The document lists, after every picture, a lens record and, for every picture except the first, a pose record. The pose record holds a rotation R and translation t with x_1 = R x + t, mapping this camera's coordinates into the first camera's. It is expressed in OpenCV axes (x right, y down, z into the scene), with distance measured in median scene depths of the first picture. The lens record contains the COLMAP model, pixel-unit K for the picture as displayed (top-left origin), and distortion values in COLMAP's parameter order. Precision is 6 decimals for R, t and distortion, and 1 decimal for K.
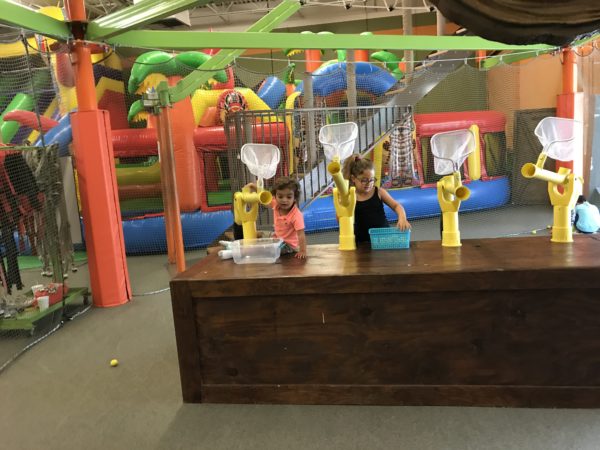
lens RADIAL K [[487.5, 0, 300.8], [0, 487.5, 209.2], [0, 0, 1]] dist [-0.010425, 0.001601]
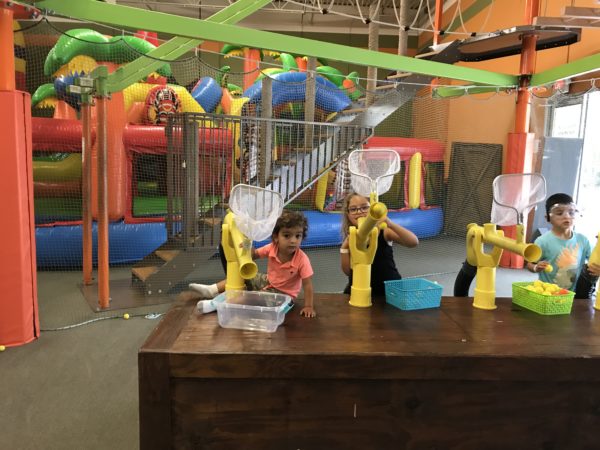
lens RADIAL K [[487.5, 0, 300.8], [0, 487.5, 209.2], [0, 0, 1]] dist [-0.010425, 0.001601]
pose [[0.977578, 0.078709, 0.195310, -0.075797], [-0.075057, 0.996839, -0.026041, -0.020796], [-0.196742, 0.010798, 0.980396, 0.107814]]
